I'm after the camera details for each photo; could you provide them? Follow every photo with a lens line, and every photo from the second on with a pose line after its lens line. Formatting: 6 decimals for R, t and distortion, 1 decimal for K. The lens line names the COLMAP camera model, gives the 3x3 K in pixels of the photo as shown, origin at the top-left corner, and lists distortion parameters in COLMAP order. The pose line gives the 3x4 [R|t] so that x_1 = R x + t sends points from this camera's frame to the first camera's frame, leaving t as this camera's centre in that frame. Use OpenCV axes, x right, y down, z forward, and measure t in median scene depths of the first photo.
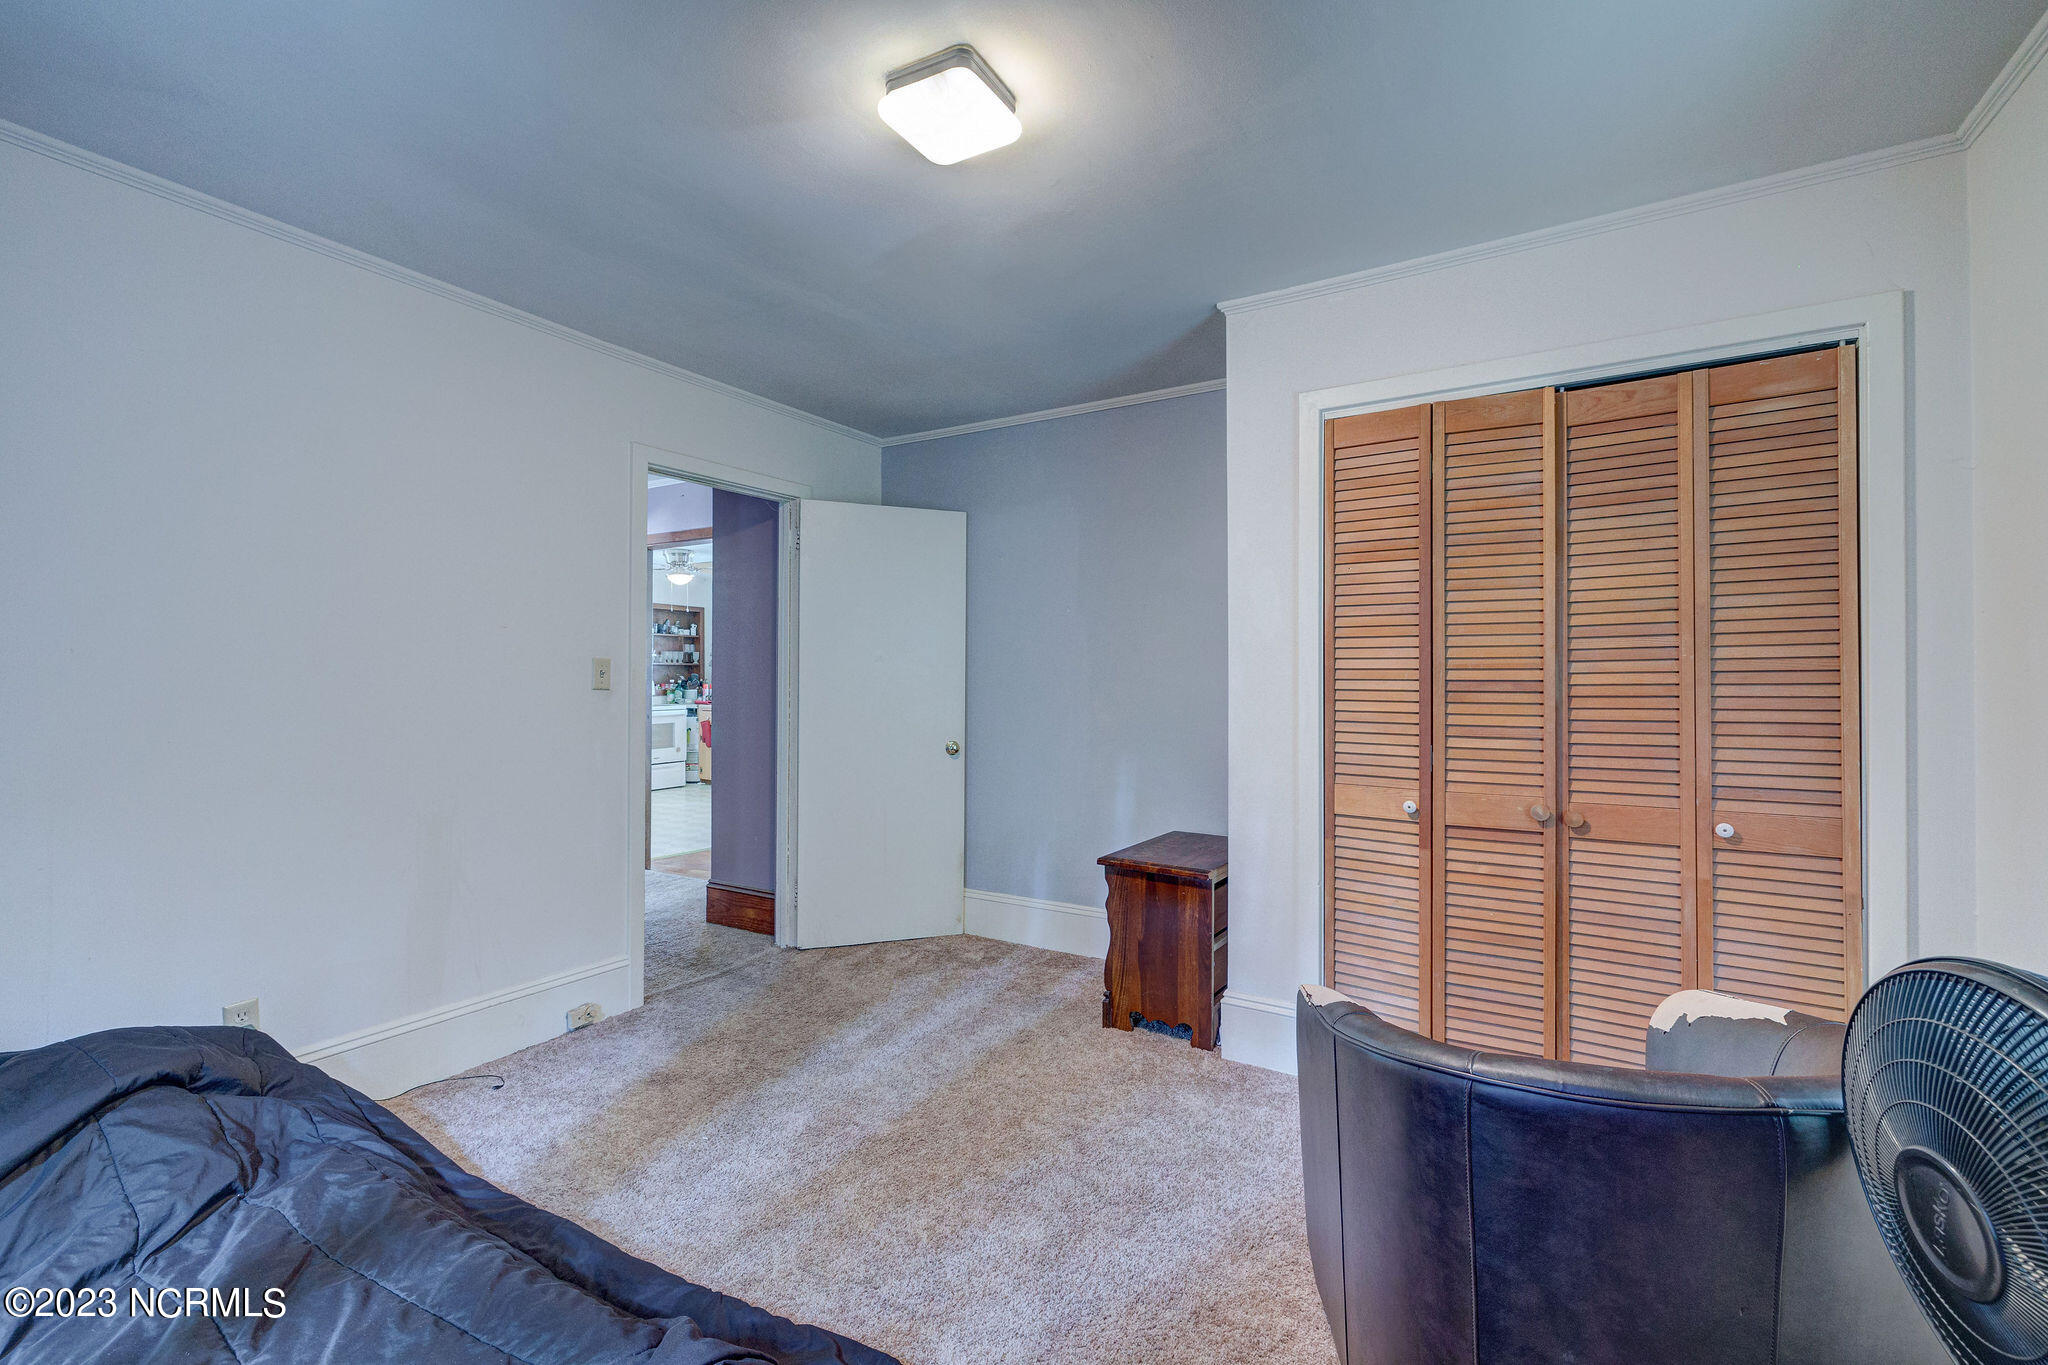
lens RADIAL K [[864.6, 0, 1007.7], [0, 864.6, 677.4], [0, 0, 1]] dist [-0.000455, -0.000069]
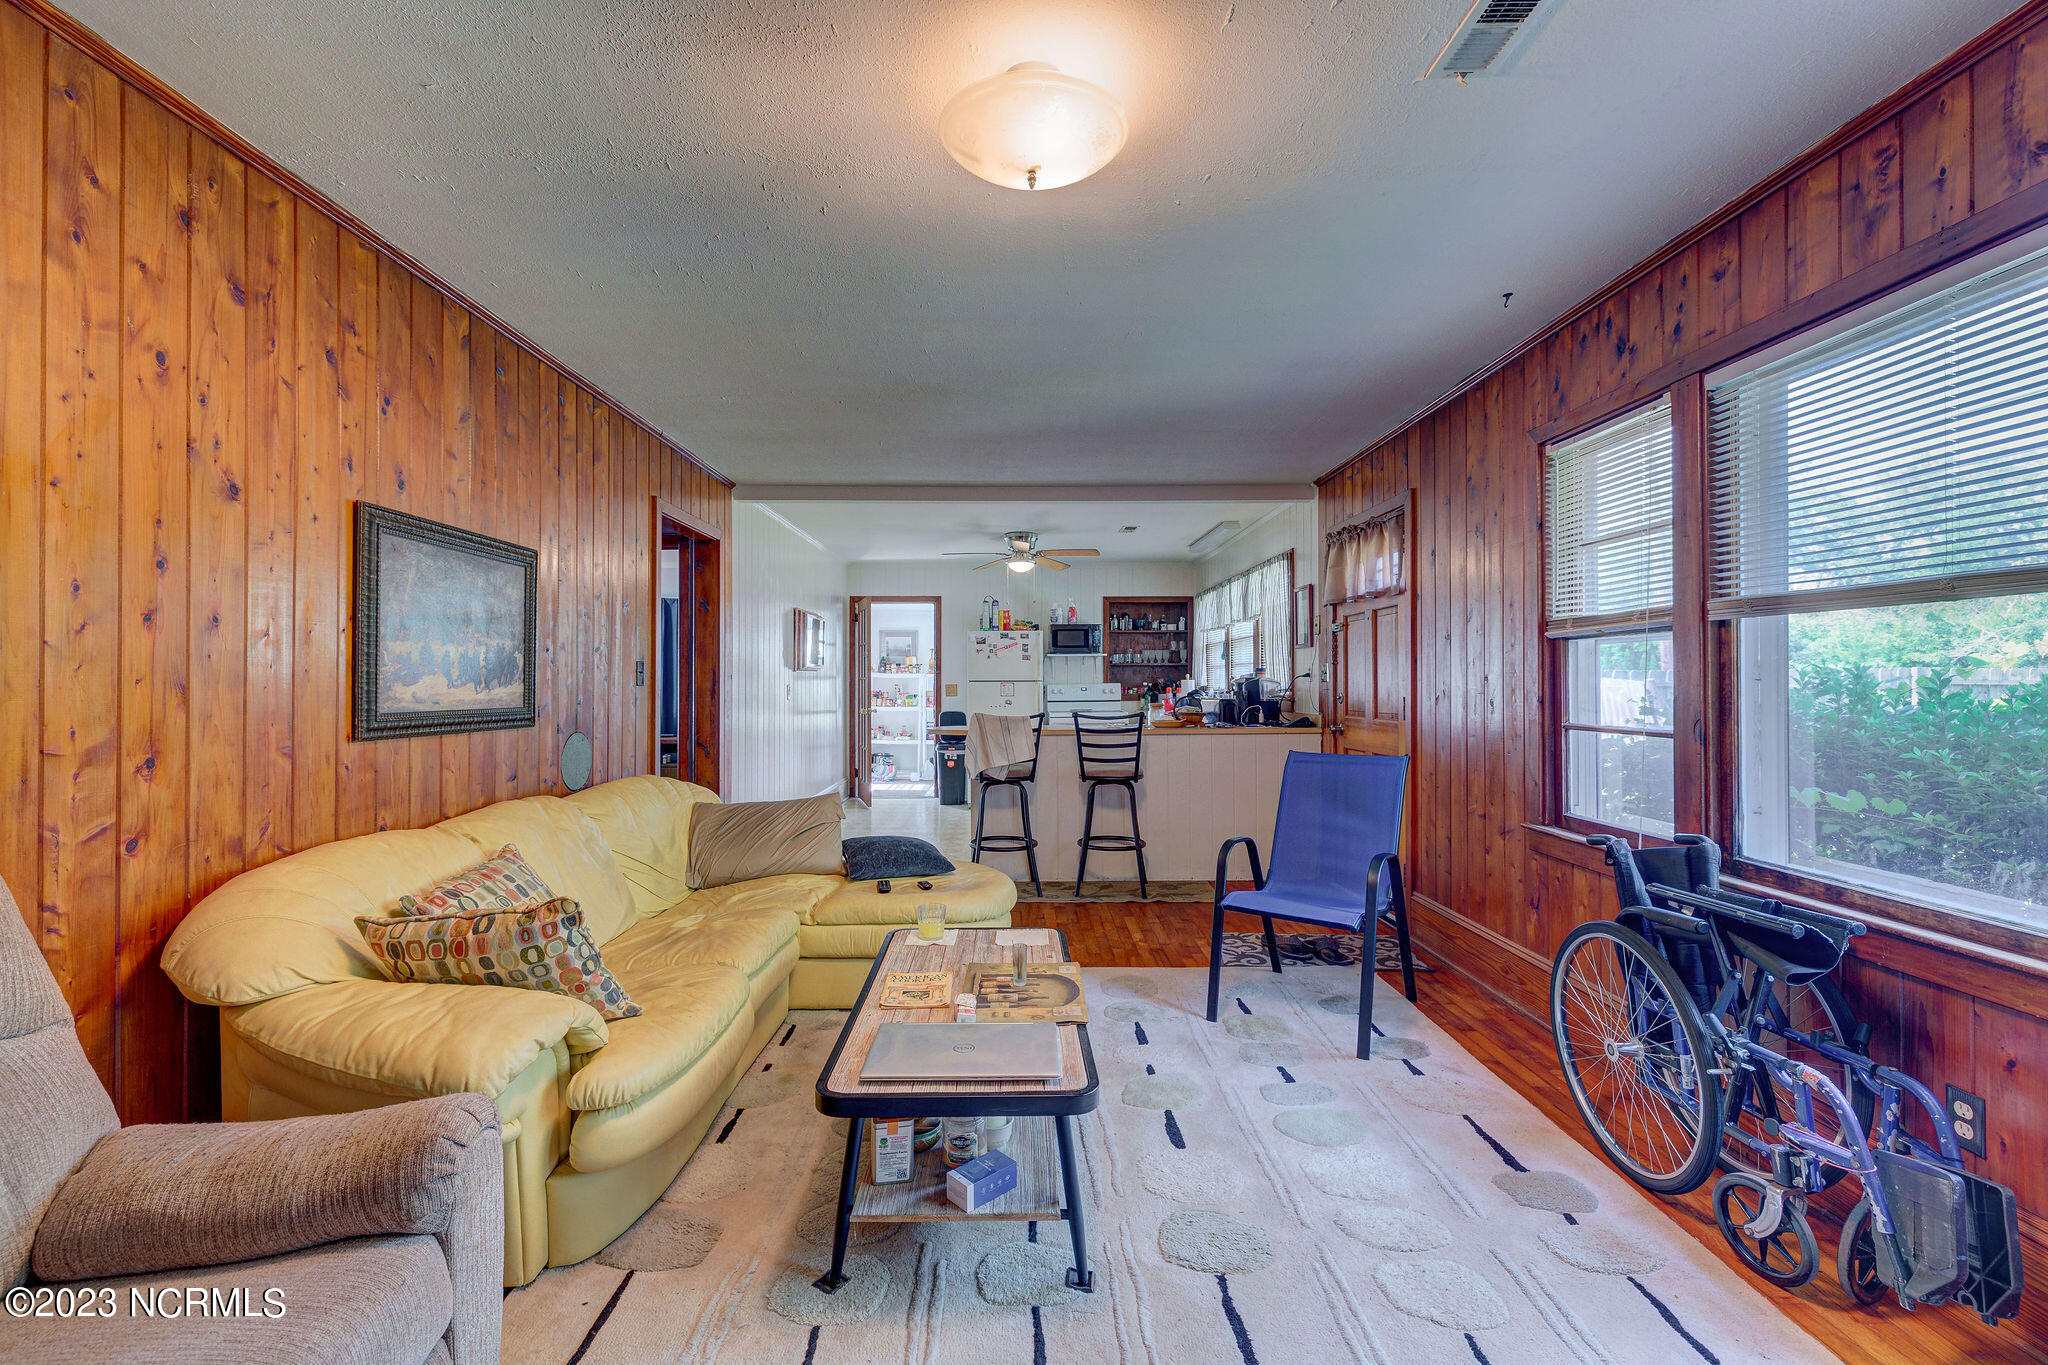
lens RADIAL K [[837.6, 0, 1024.0], [0, 837.6, 682.5], [0, 0, 1]] dist [-0.000632, -0.000228]
pose [[0.535039, 0.001029, -0.844826, 0.258607], [0.003934, 0.999985, 0.003710, -0.000909], [0.844818, -0.005309, 0.535028, 0.450759]]
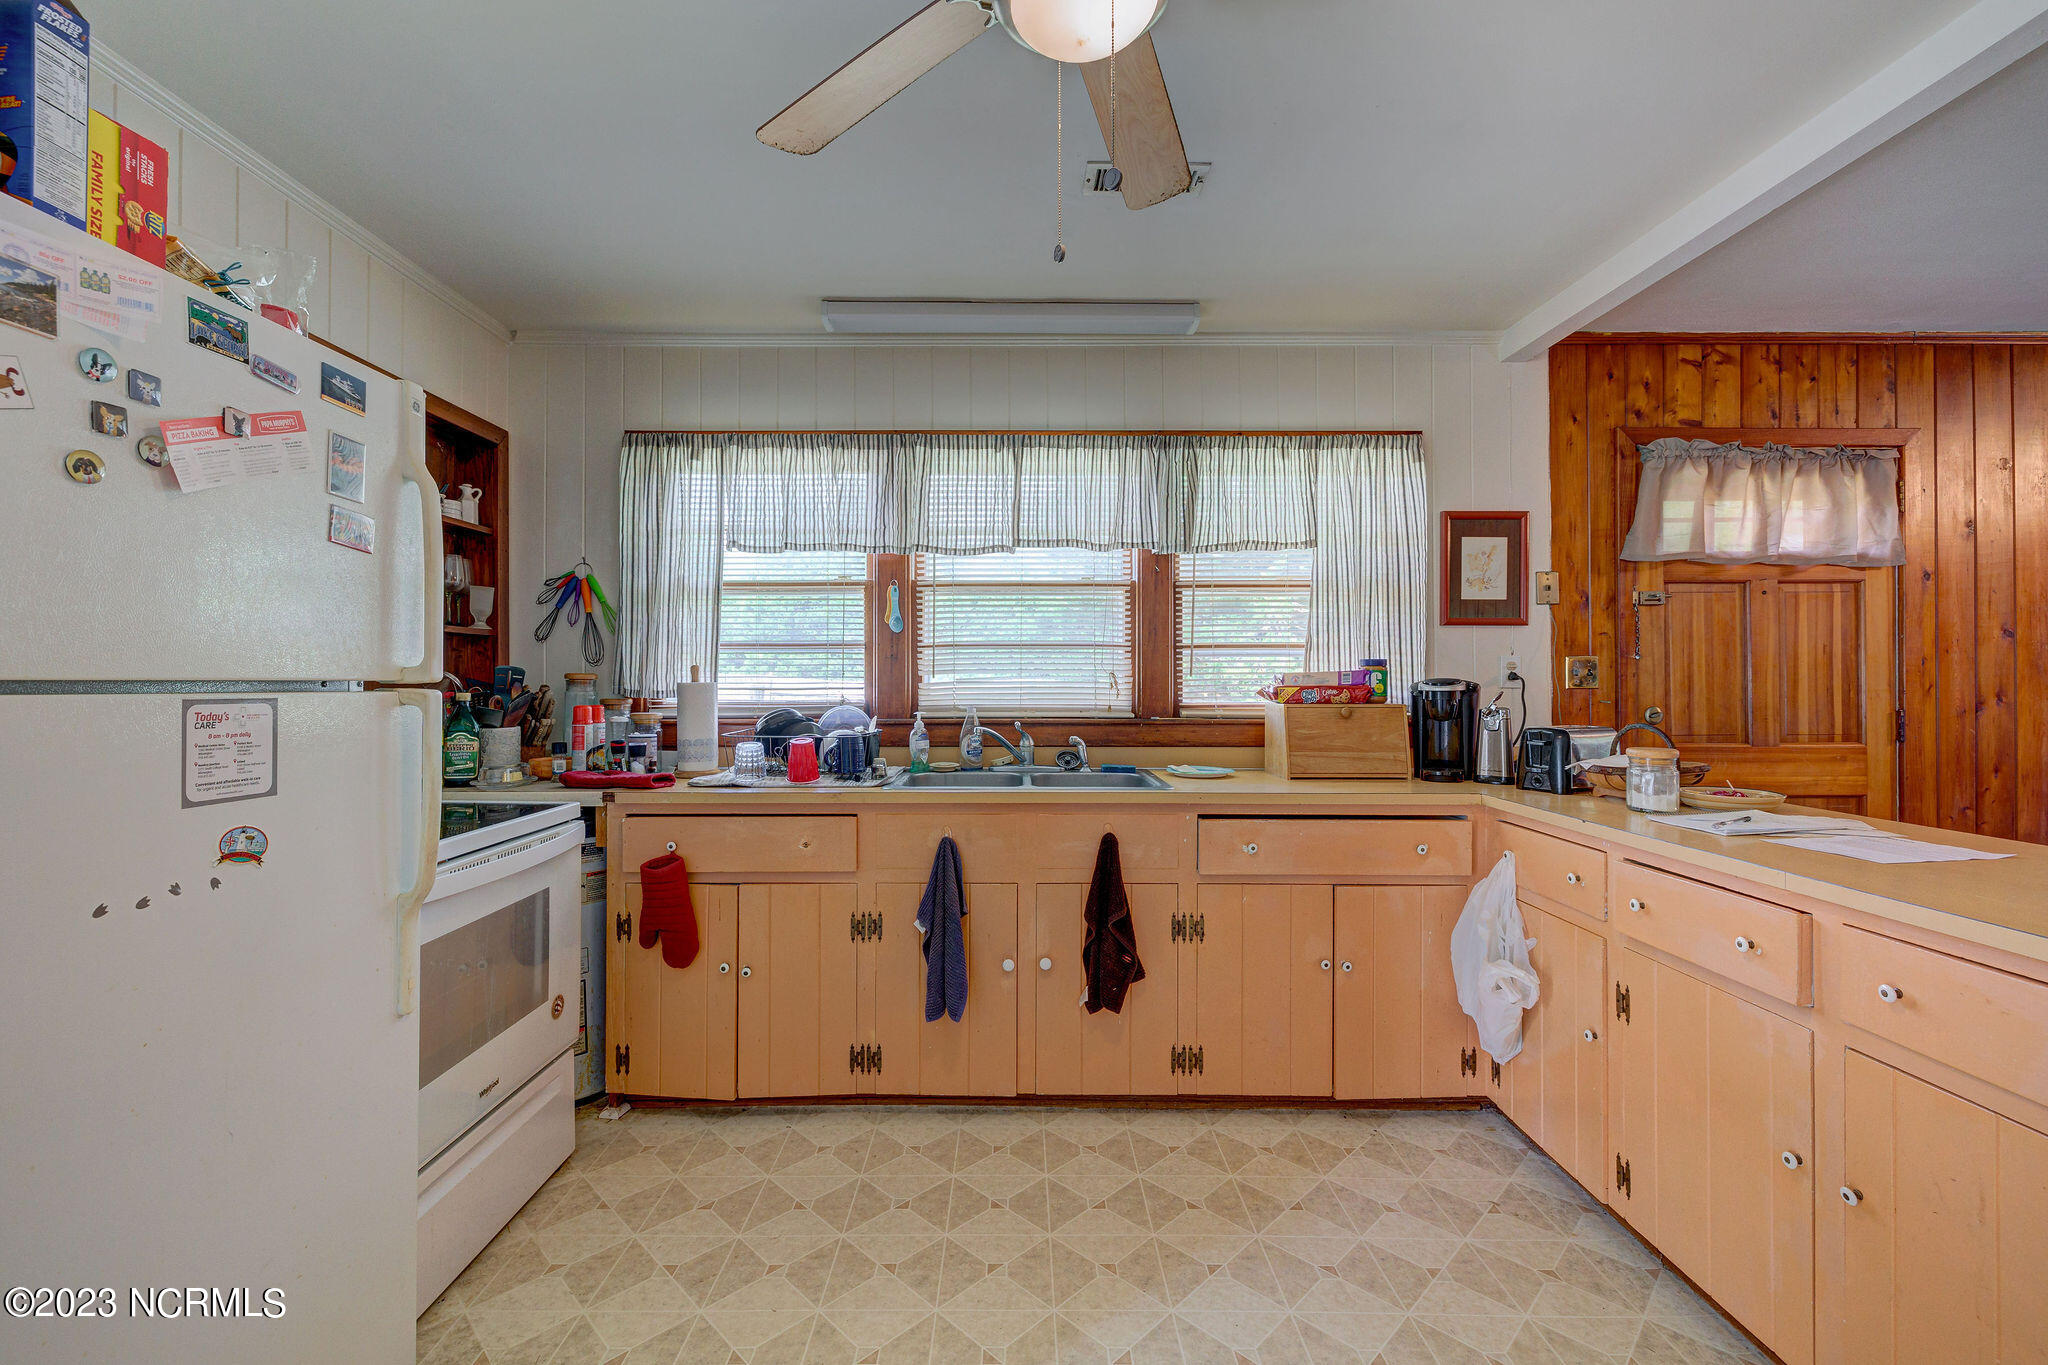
lens RADIAL K [[864.6, 0, 1007.7], [0, 864.6, 677.4], [0, 0, 1]] dist [-0.000455, -0.000069]
pose [[0.852122, 0.006390, 0.523305, -0.381027], [-0.004507, 0.999978, -0.004872, -0.000337], [-0.523325, 0.001793, 0.852132, 0.716107]]
